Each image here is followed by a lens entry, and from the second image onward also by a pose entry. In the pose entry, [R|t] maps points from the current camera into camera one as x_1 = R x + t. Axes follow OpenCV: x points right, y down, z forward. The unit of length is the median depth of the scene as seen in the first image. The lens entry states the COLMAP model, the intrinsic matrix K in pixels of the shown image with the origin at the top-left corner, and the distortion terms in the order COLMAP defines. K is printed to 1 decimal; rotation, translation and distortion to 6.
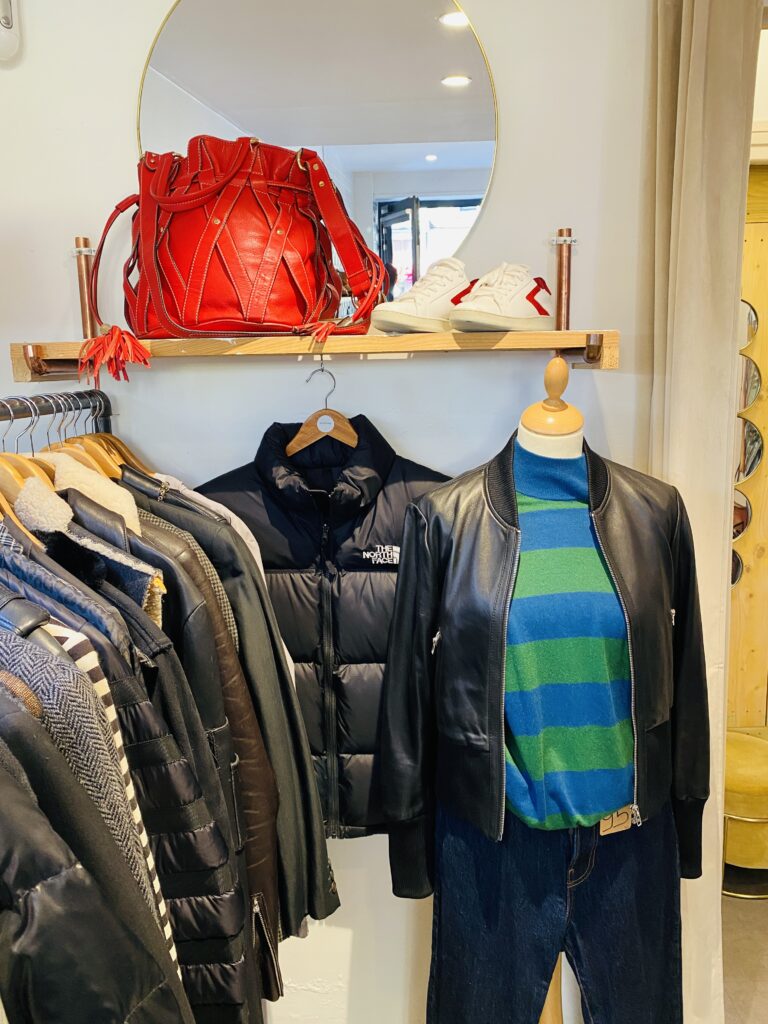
lens RADIAL K [[782.1, 0, 388.6], [0, 782.1, 507.5], [0, 0, 1]] dist [0.009038, -0.011441]
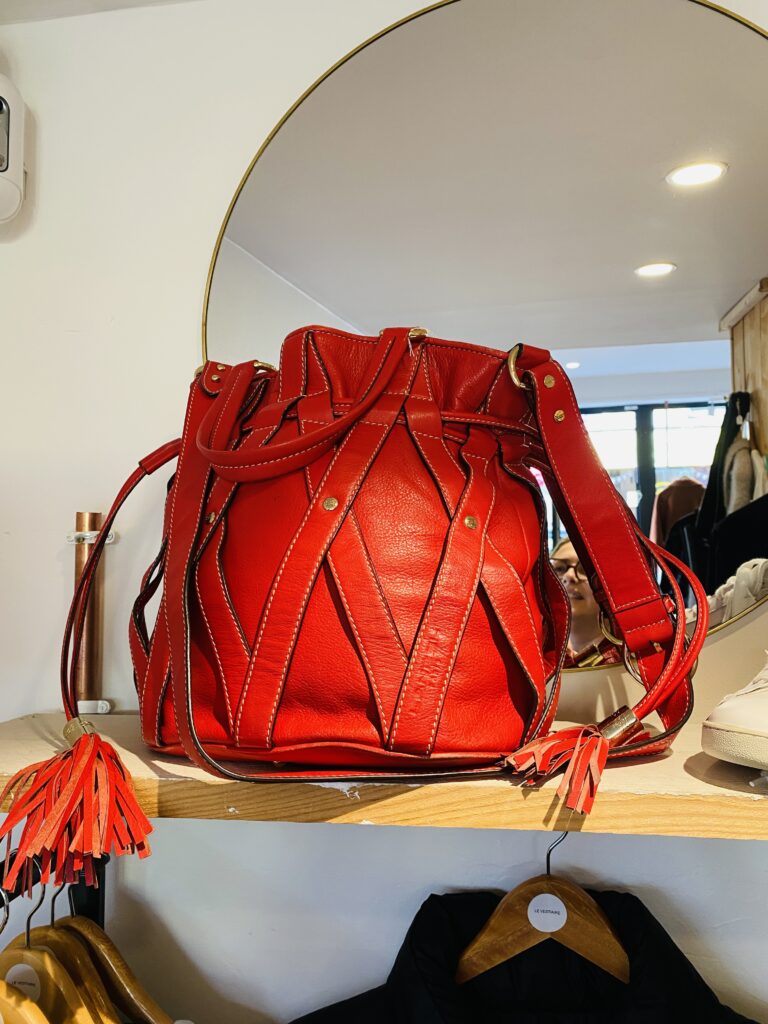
lens RADIAL K [[782.1, 0, 383.3], [0, 782.1, 514.8], [0, 0, 1]] dist [0.009038, -0.011441]
pose [[0.988249, 0.002415, -0.152830, -0.119133], [-0.038015, 0.972341, -0.230453, -0.251041], [0.148047, 0.233555, 0.961007, 0.566670]]
